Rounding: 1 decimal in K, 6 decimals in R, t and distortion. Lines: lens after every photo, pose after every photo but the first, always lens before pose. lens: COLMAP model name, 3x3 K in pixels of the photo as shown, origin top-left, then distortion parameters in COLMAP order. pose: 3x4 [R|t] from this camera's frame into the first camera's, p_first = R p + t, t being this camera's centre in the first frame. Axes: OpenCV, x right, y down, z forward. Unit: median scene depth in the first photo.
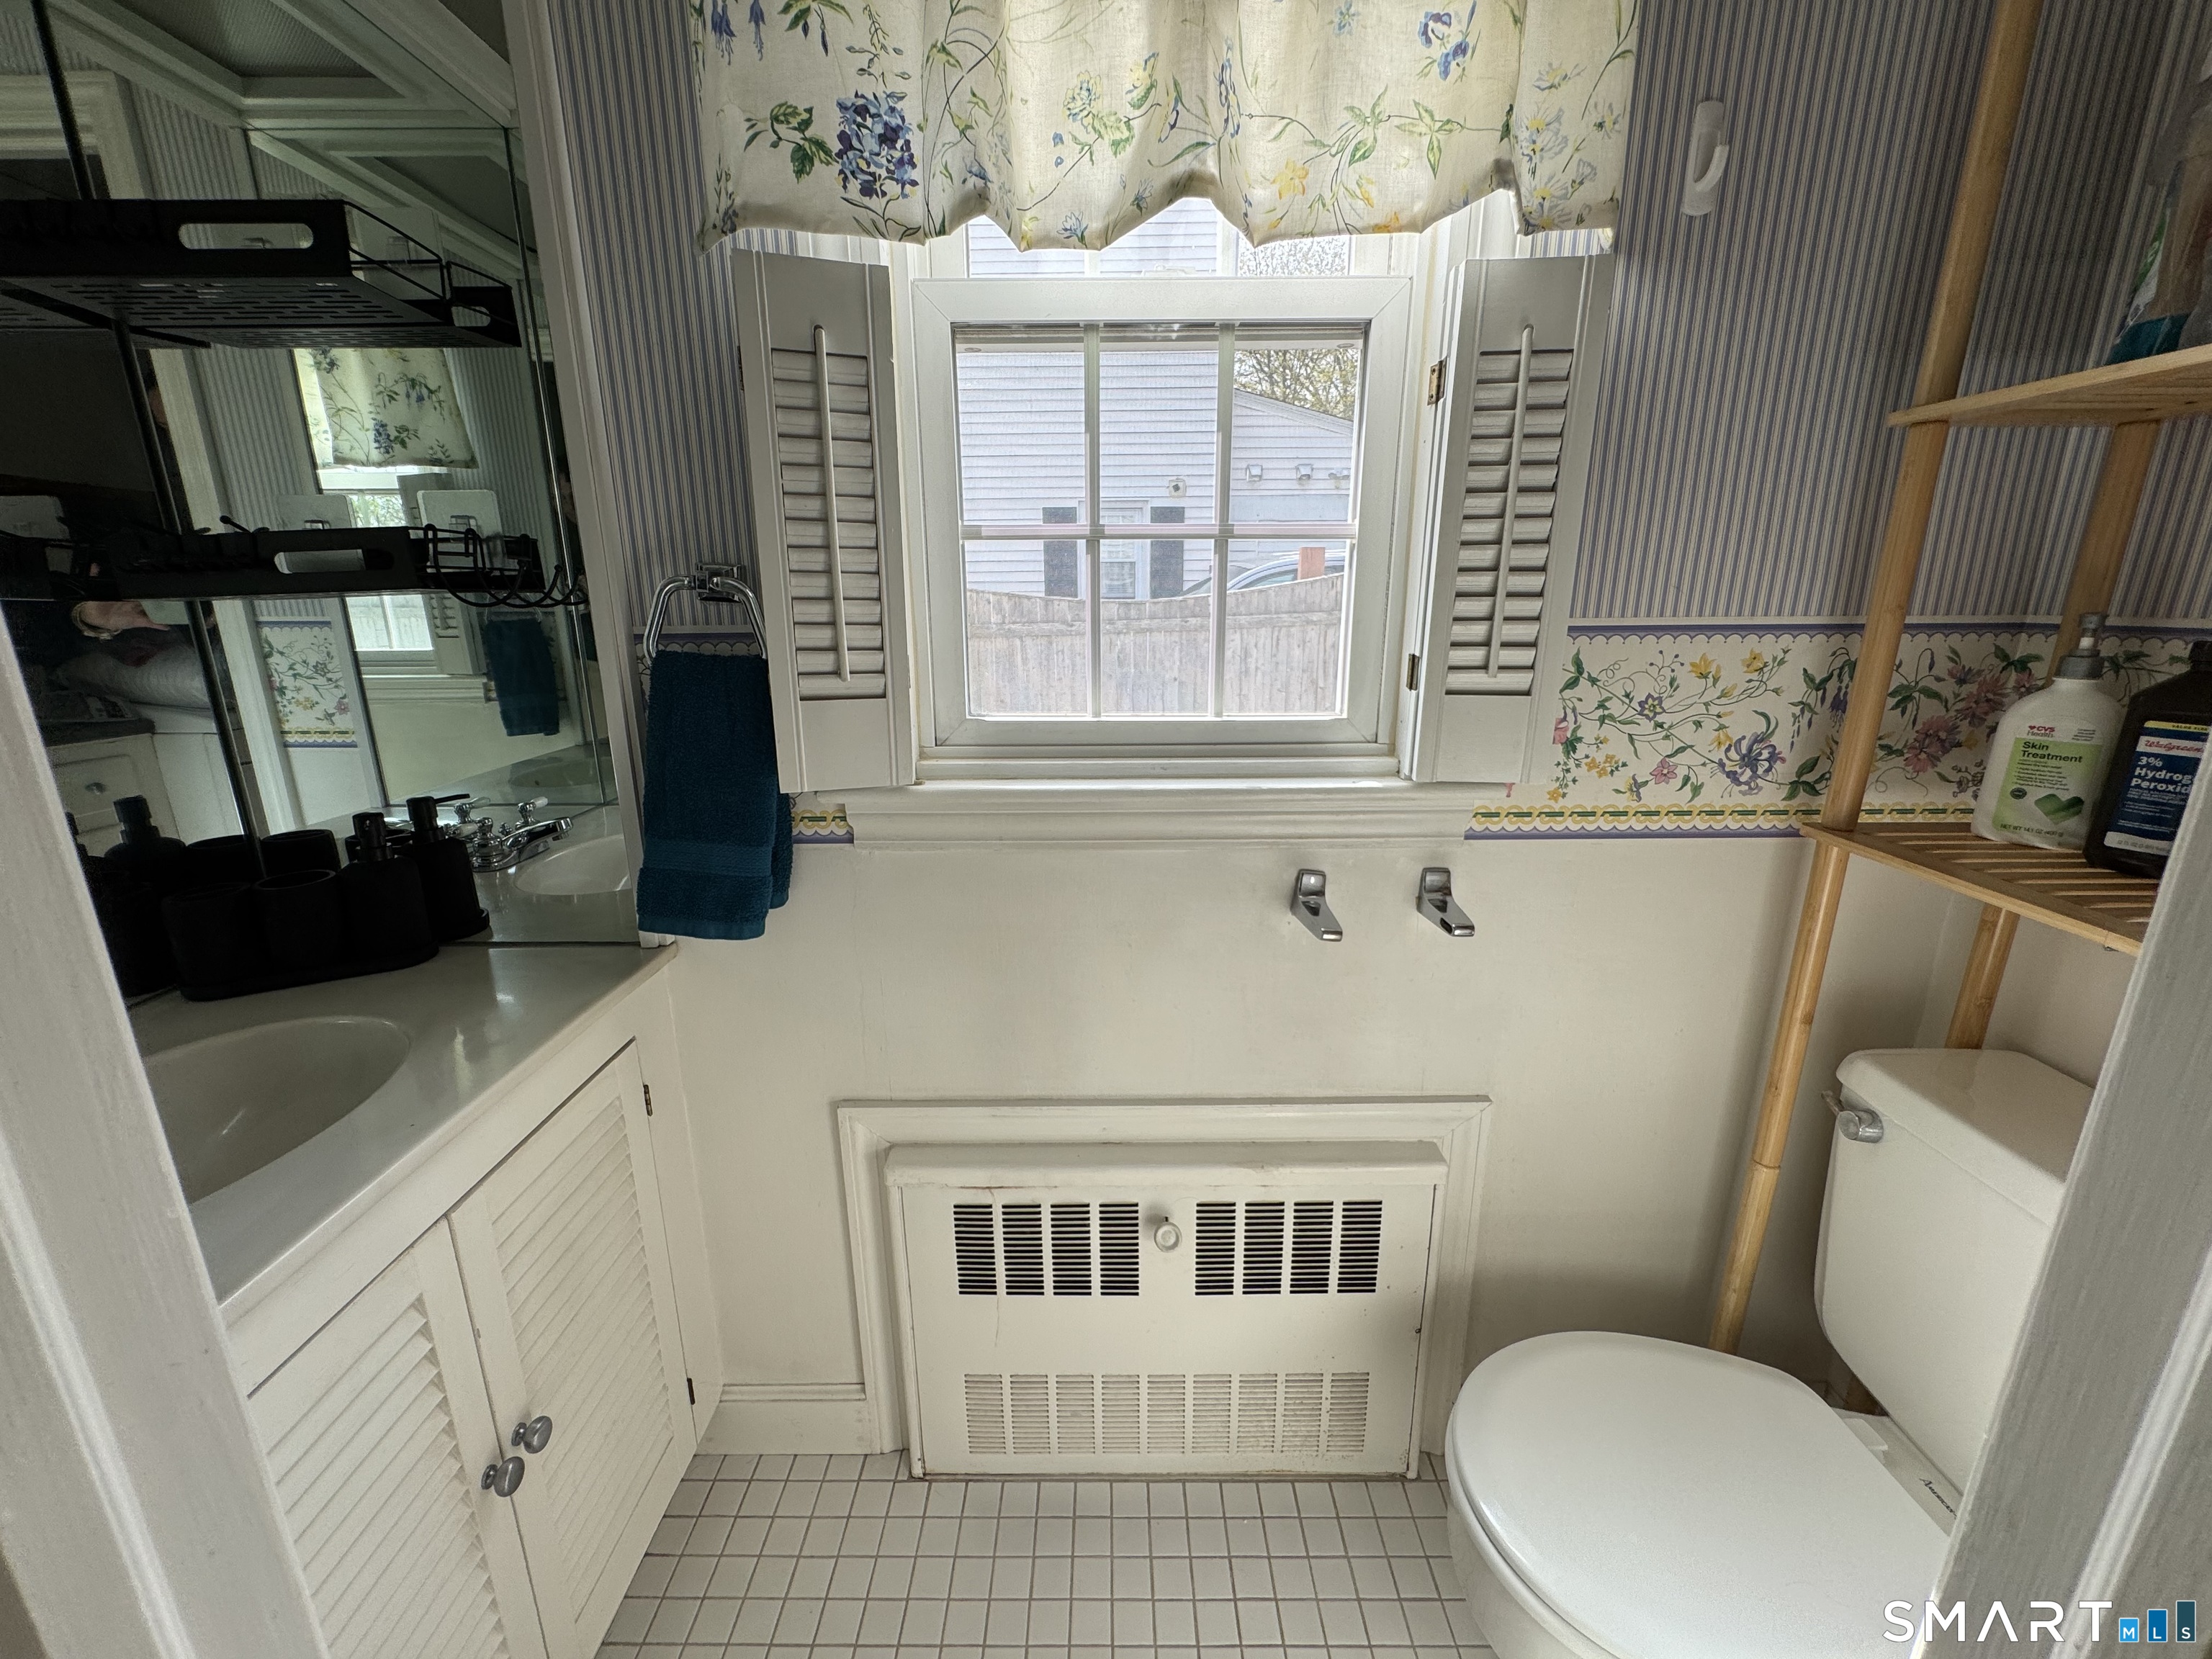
lens RADIAL K [[896.6, 0, 1107.2], [0, 896.6, 835.1], [0, 0, 1]] dist [-0.009276, 0.001423]
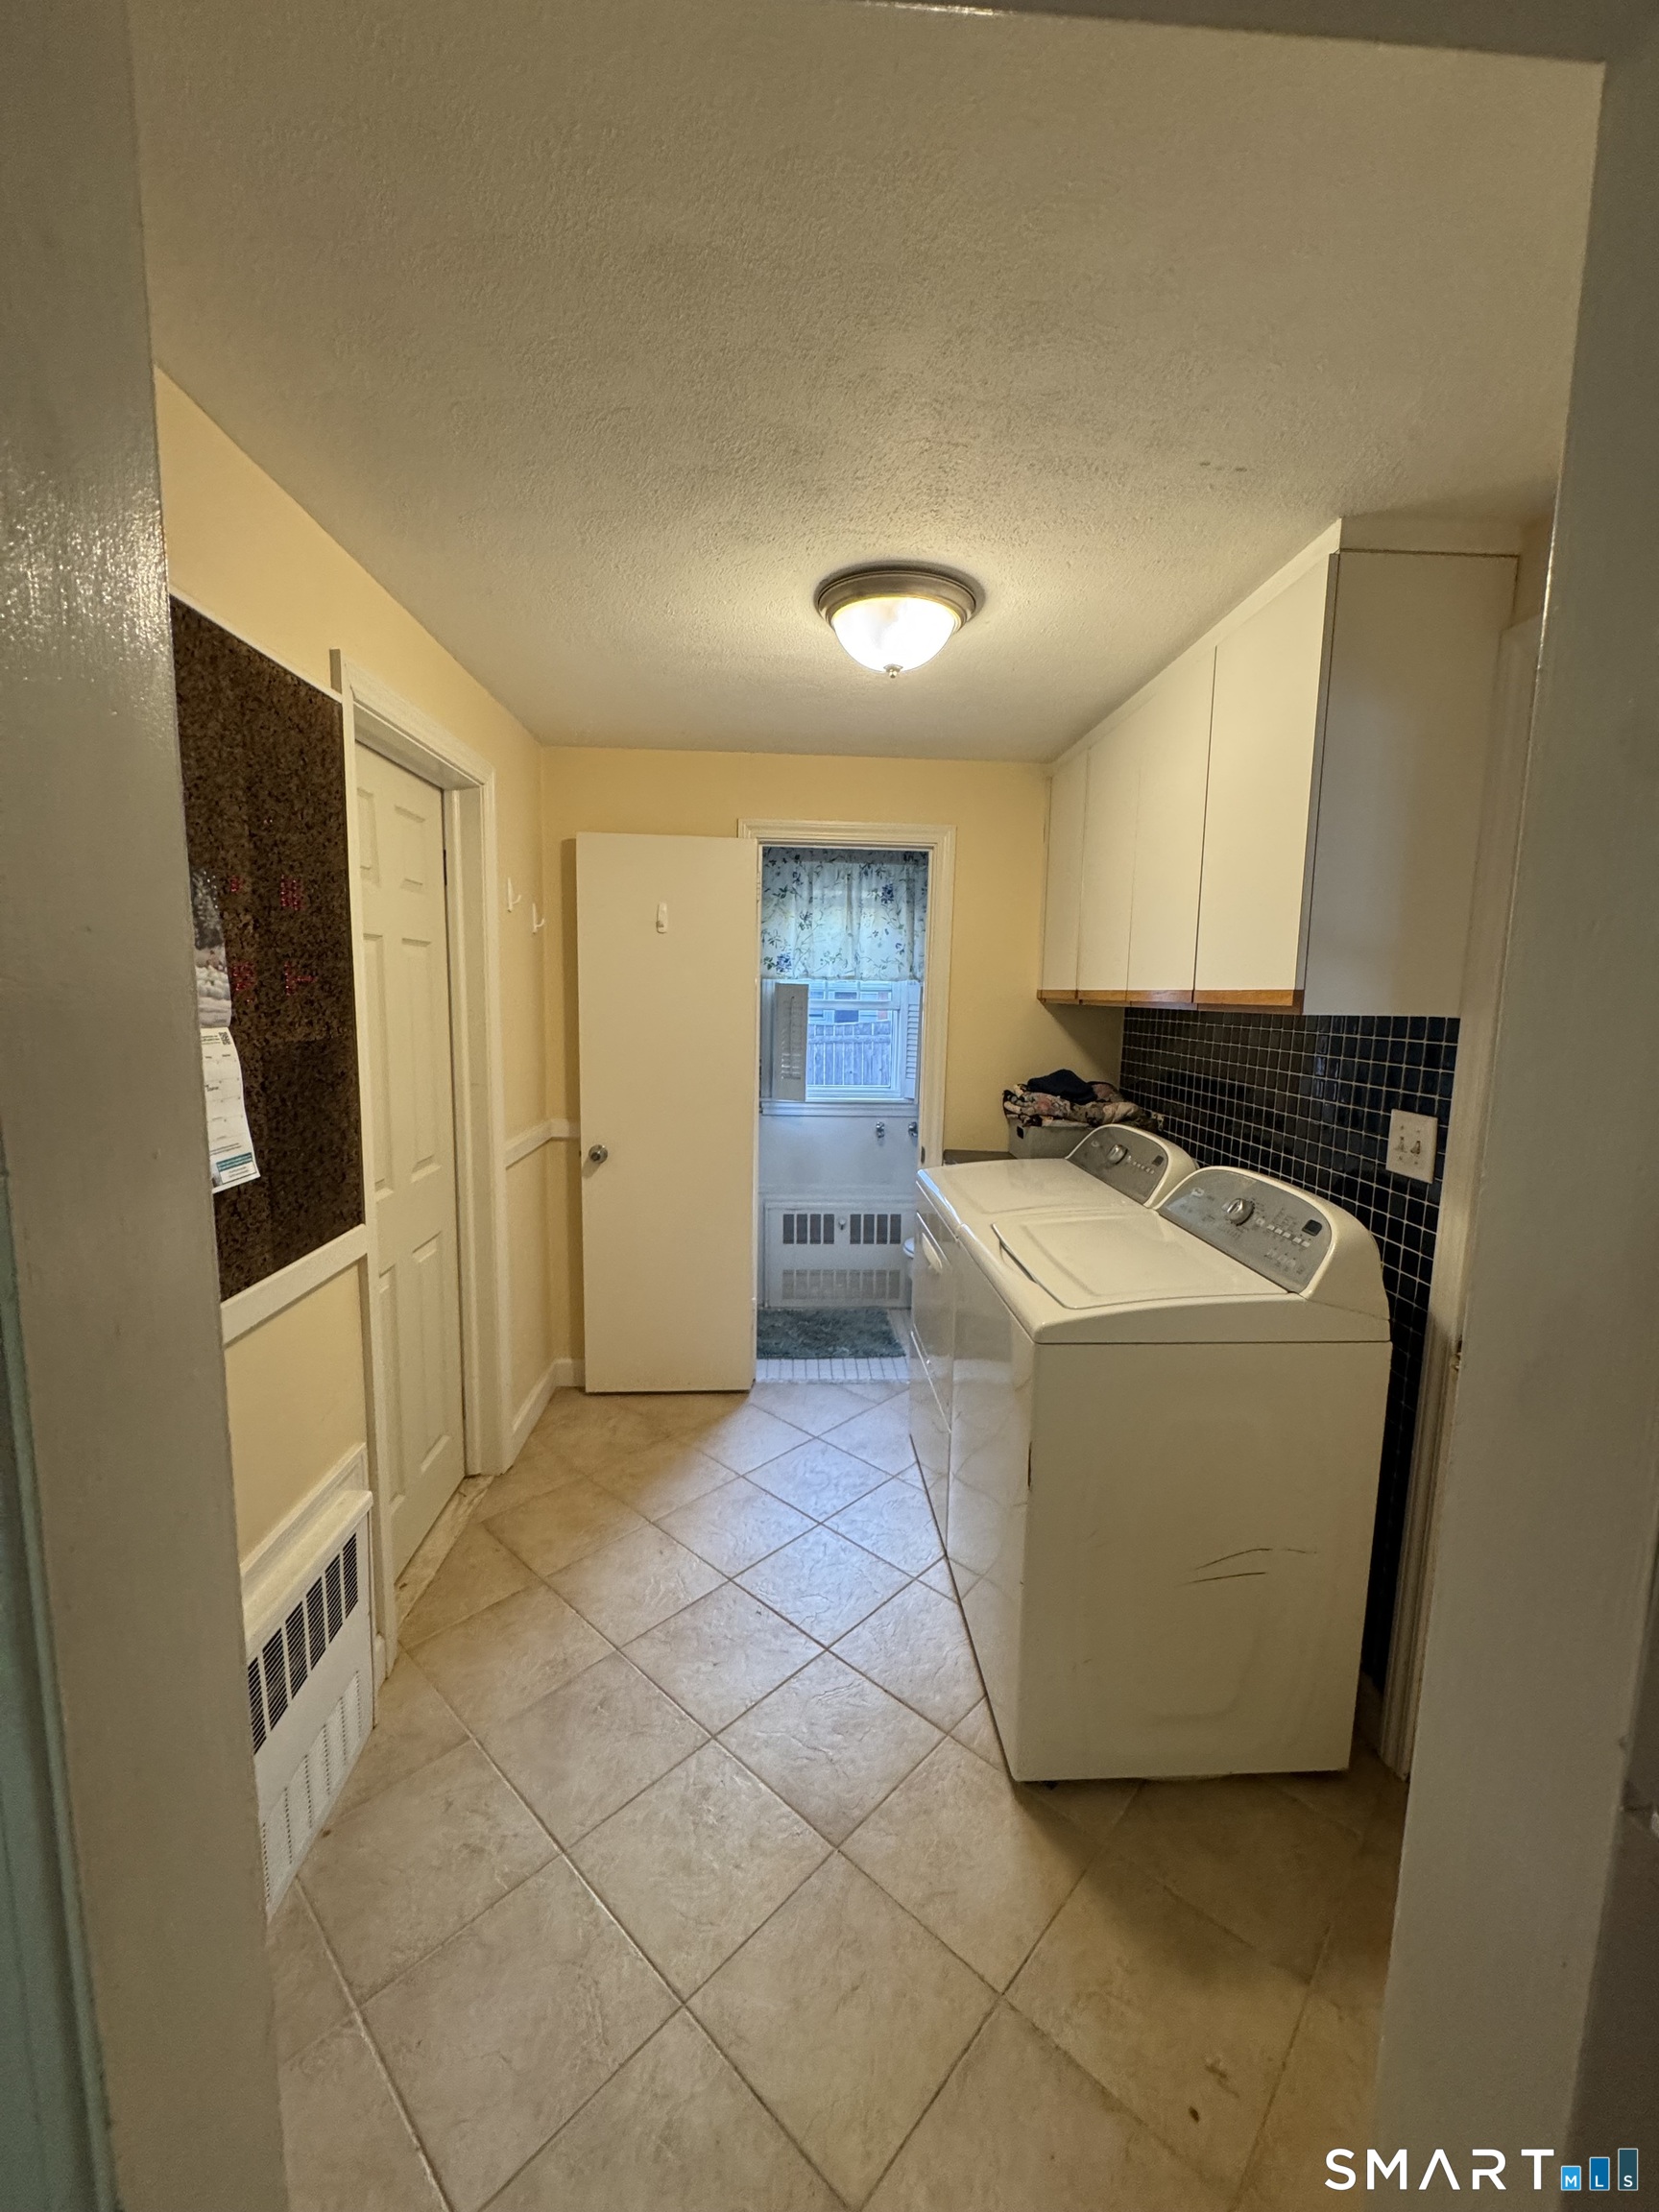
lens RADIAL K [[896.6, 0, 828.9], [0, 896.6, 1104.7], [0, 0, 1]] dist [-0.009276, 0.001423]
pose [[0.998878, 0.017391, 0.044044, -0.151075], [-0.011159, 0.990373, -0.137972, 0.459475], [-0.046019, 0.137326, 0.989456, -2.595147]]
